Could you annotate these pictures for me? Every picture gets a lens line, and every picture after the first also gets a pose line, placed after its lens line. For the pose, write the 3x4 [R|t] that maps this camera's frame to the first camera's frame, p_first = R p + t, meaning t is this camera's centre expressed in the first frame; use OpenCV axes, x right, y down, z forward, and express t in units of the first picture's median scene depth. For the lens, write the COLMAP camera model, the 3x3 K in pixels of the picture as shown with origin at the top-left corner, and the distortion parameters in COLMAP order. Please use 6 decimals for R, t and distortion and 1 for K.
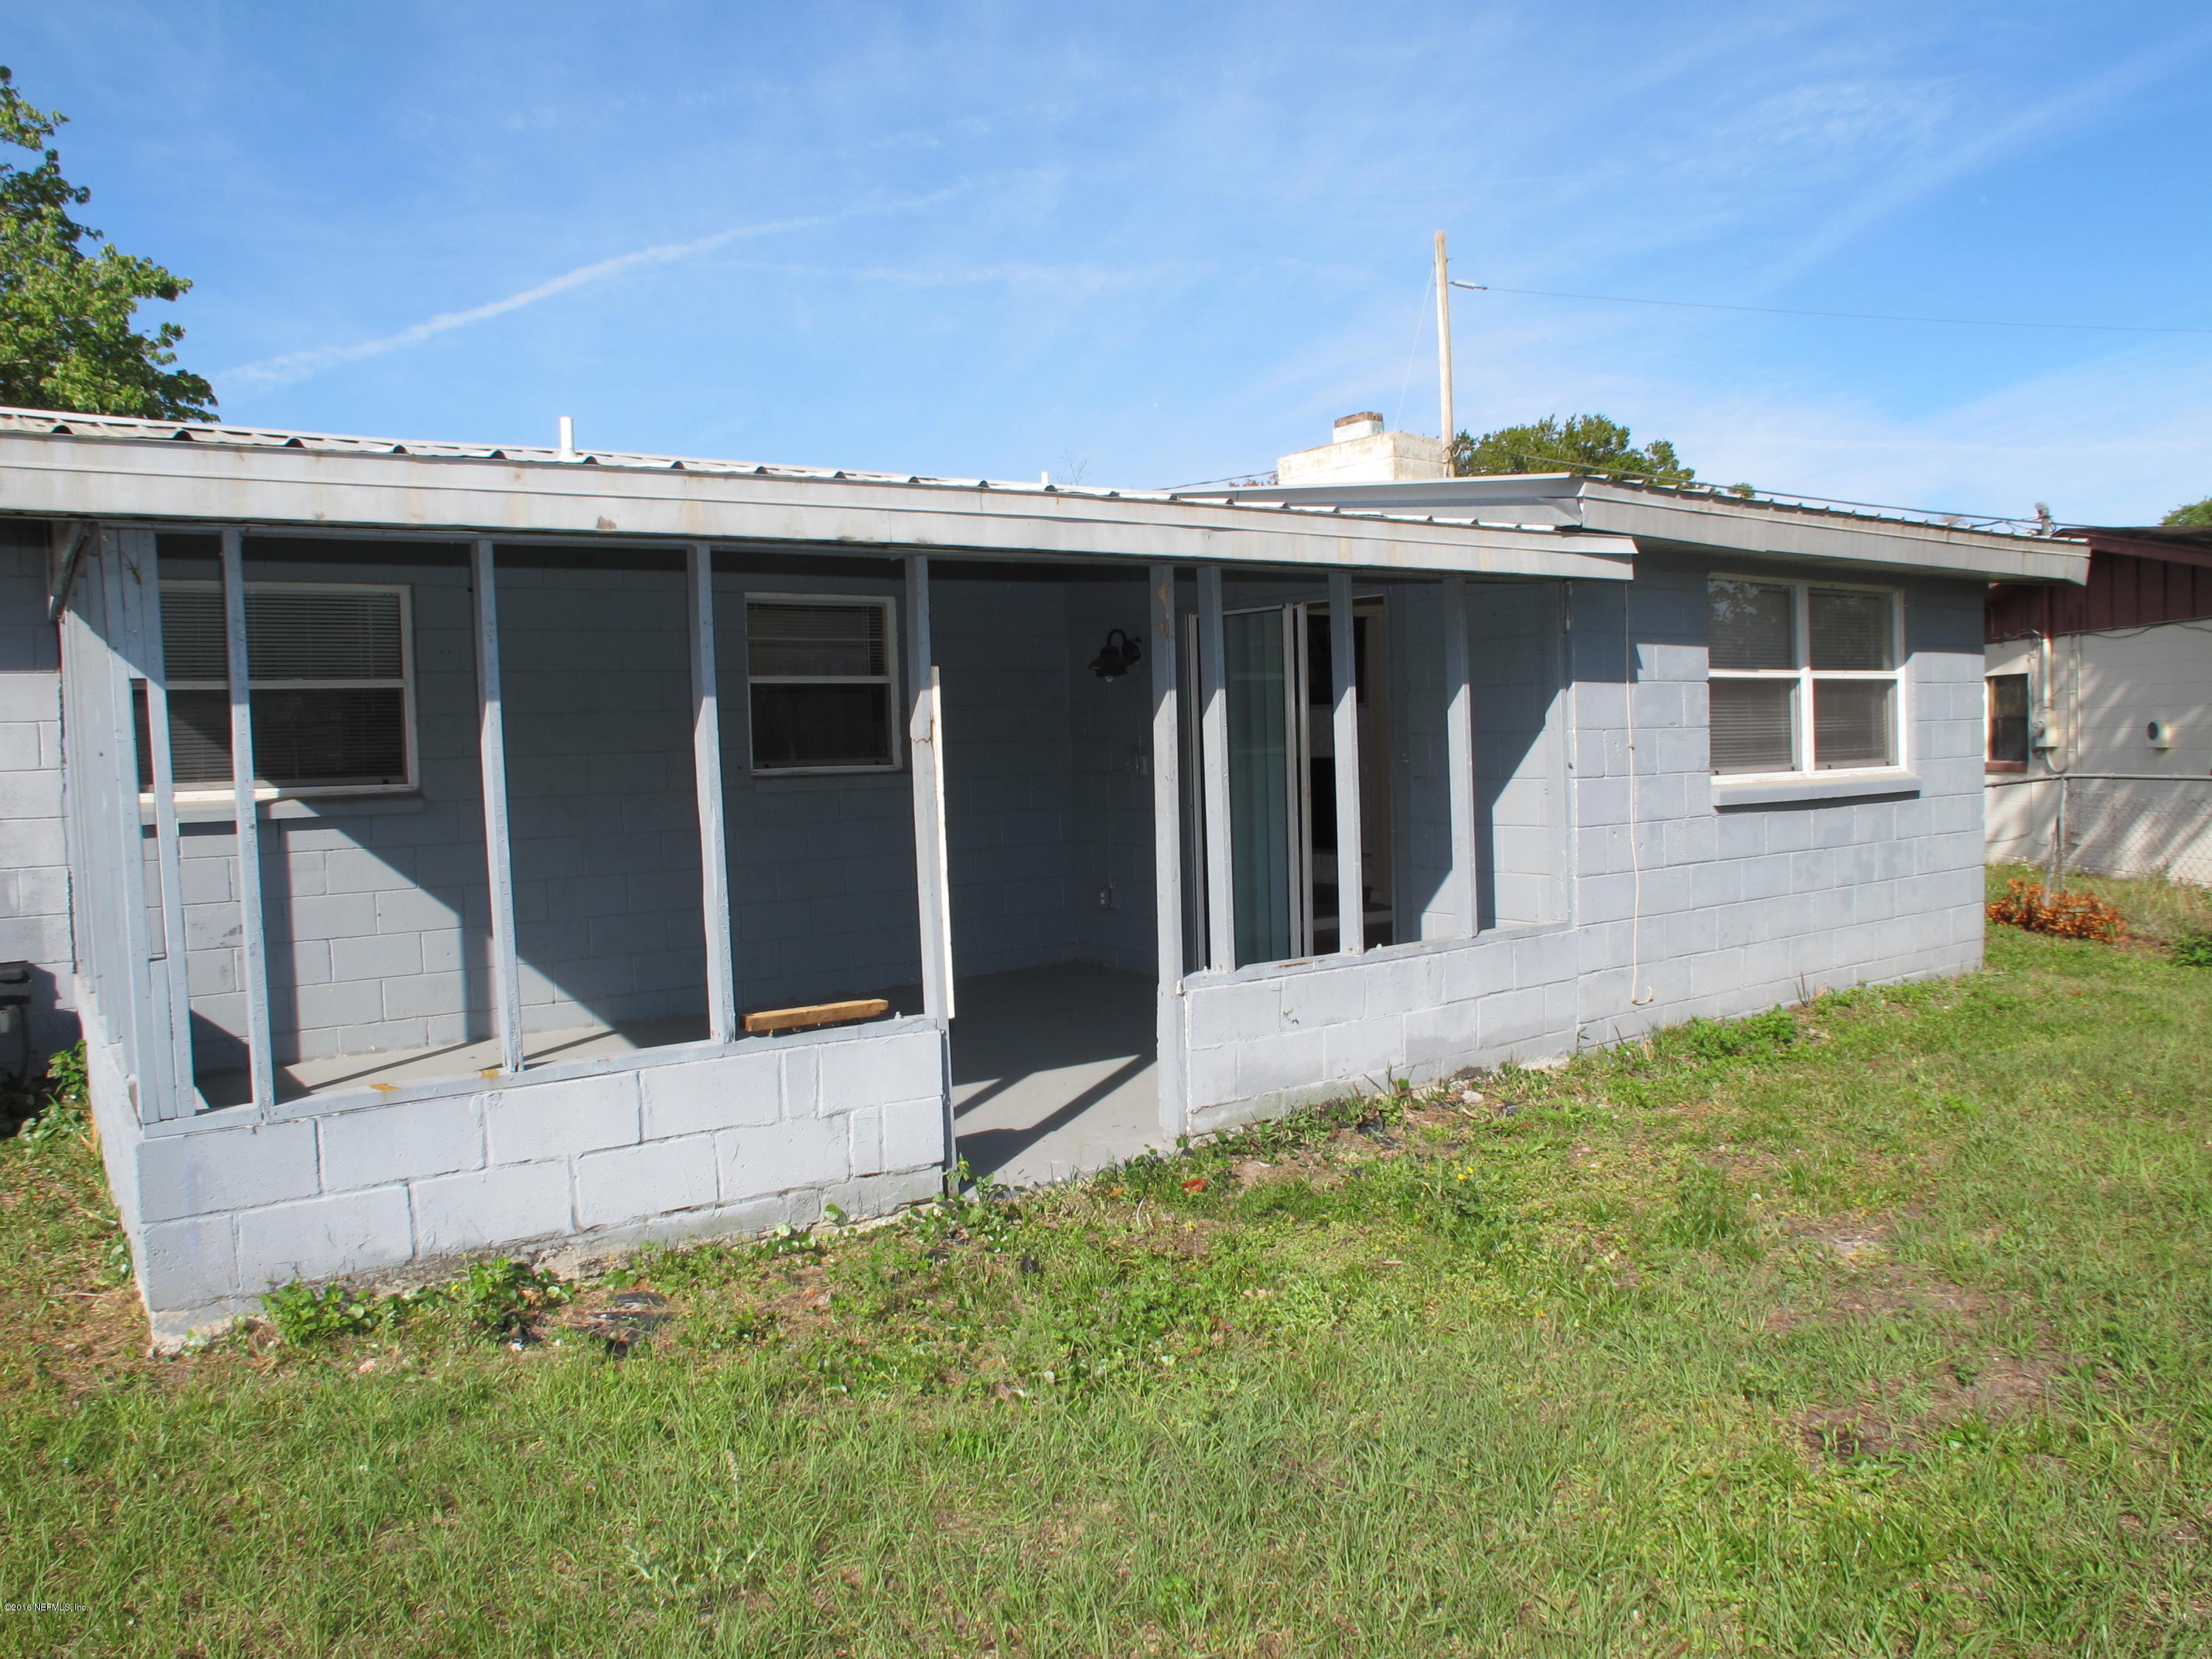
lens RADIAL K [[1607.4, 0, 1106.1], [0, 1607.4, 826.6], [0, 0, 1]] dist [-0.127593, 0.092483]
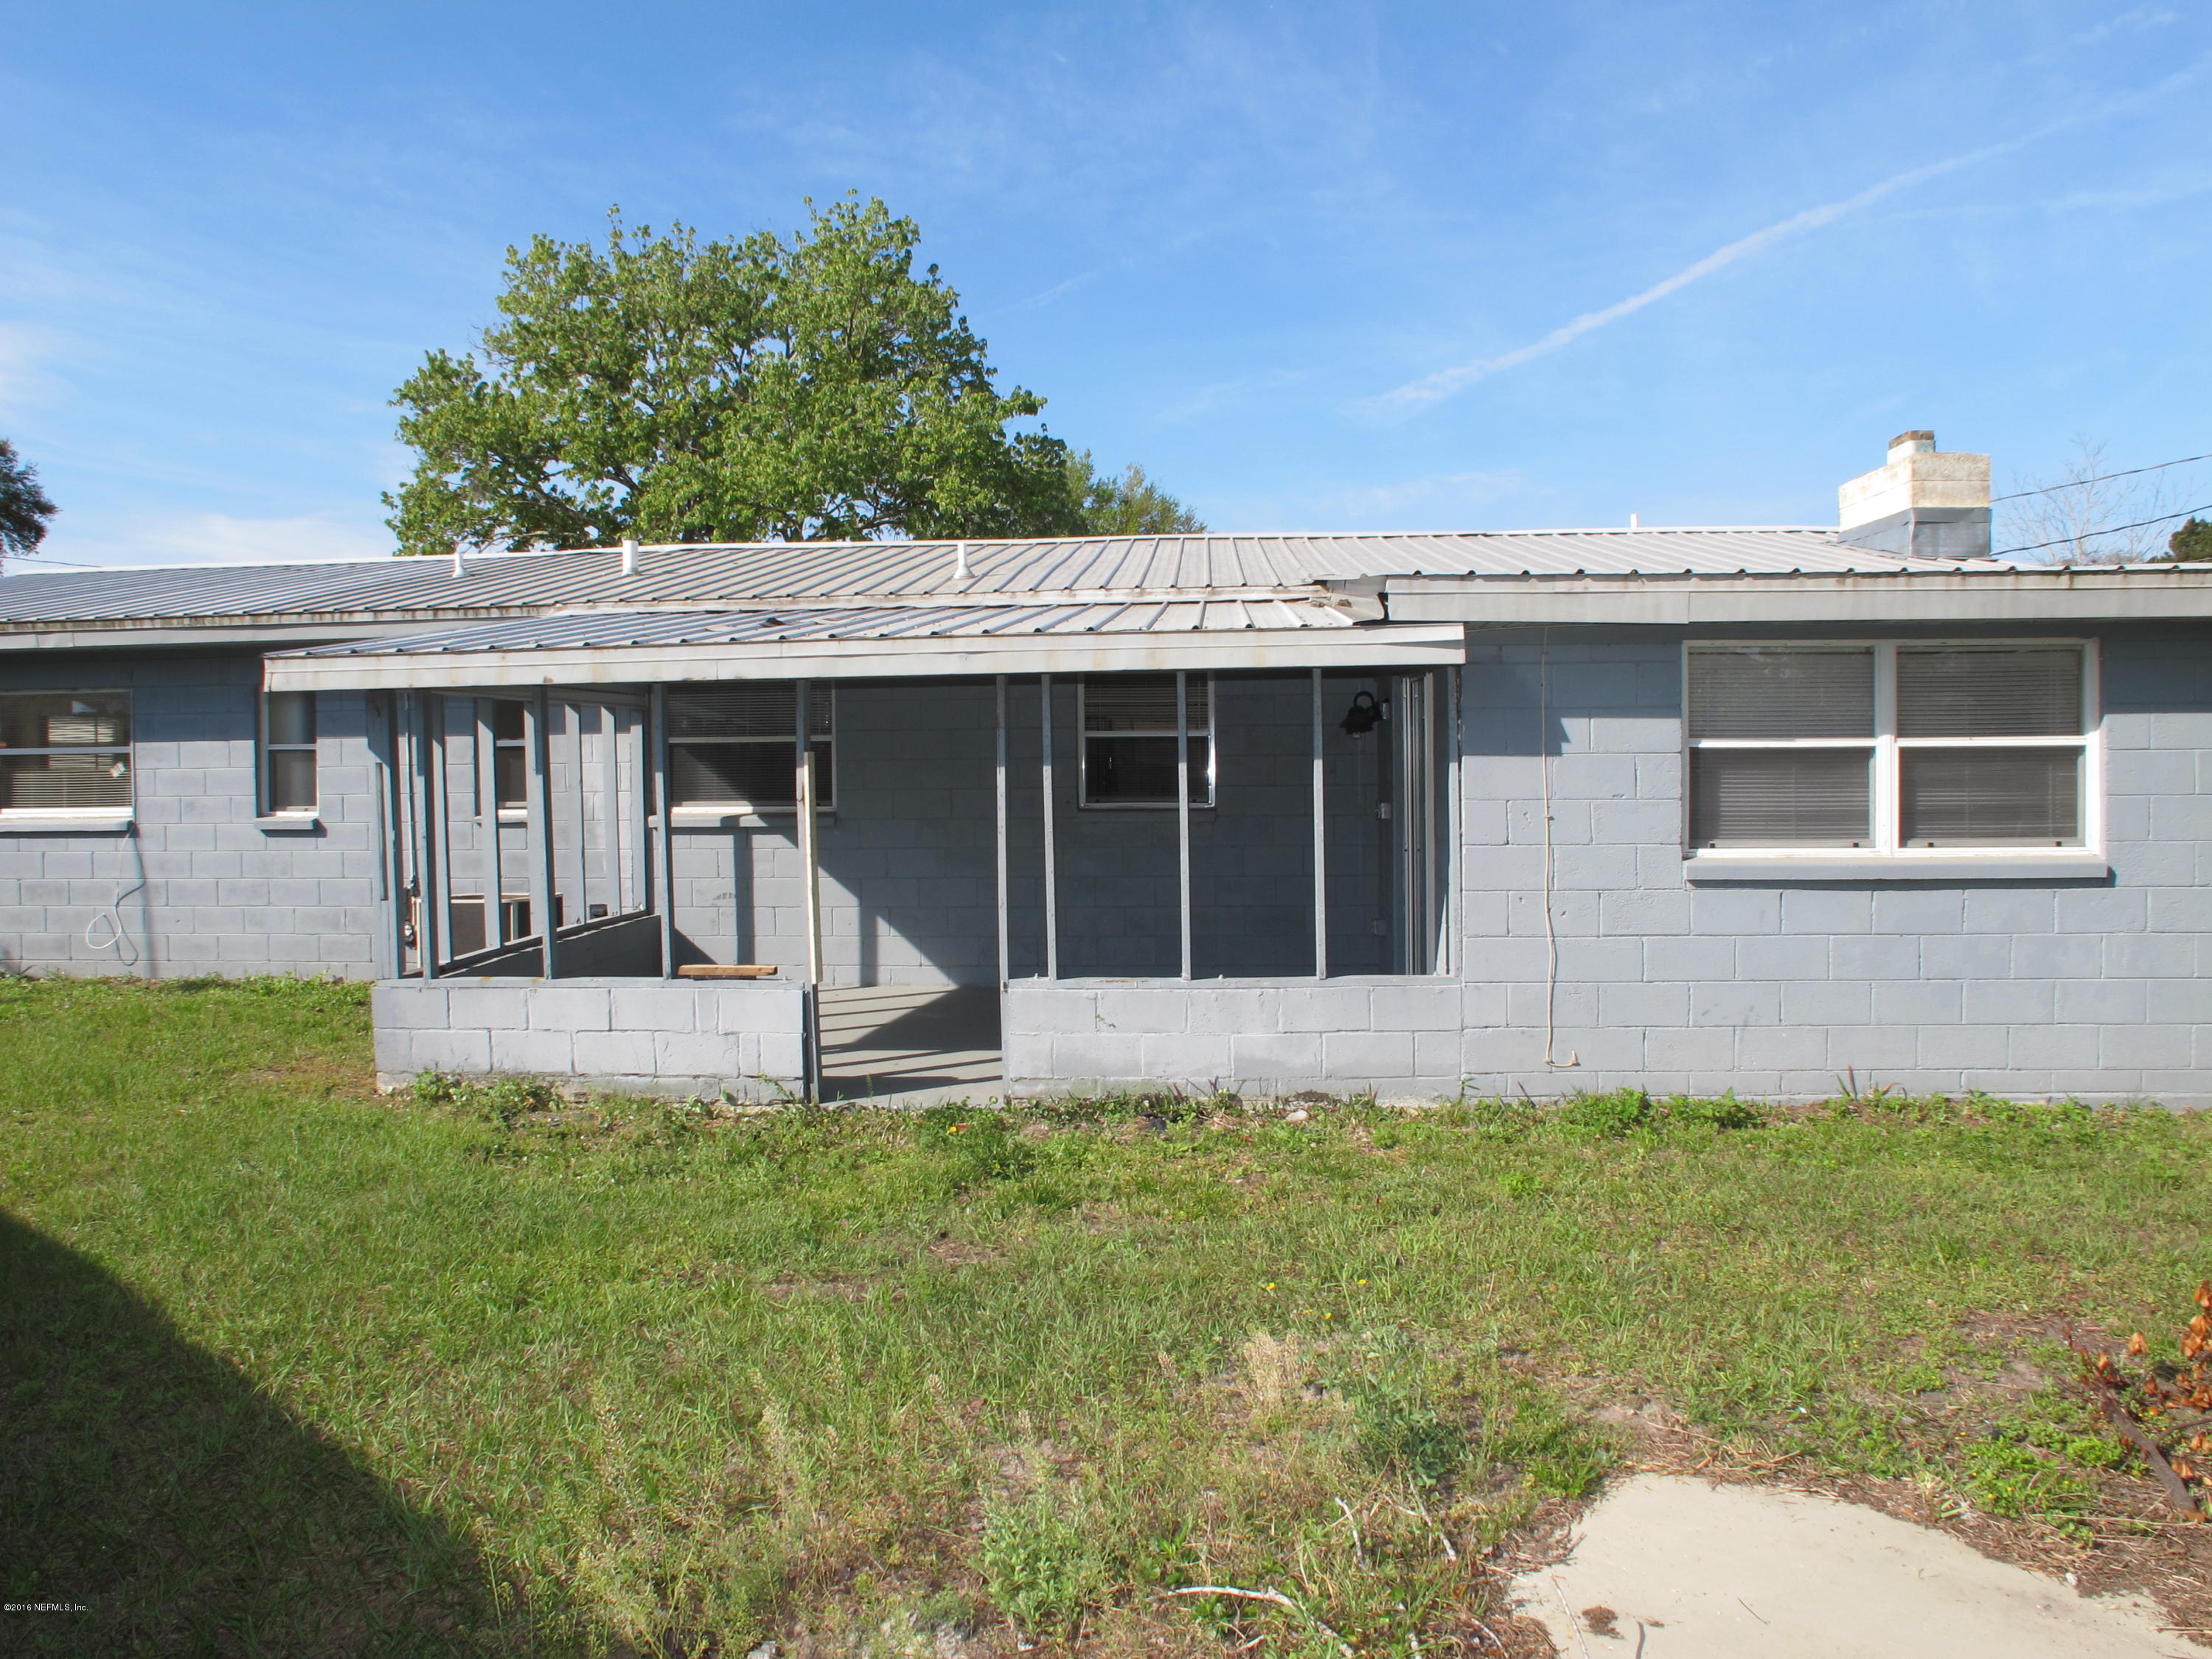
lens RADIAL K [[1607.4, 0, 1021.8], [0, 1607.4, 857.4], [0, 0, 1]] dist [-0.127593, 0.092483]
pose [[0.745060, 0.057480, -0.664516, 0.721488], [-0.043427, 0.998346, 0.037665, -0.045806], [0.665582, 0.000795, 0.746324, -0.002222]]
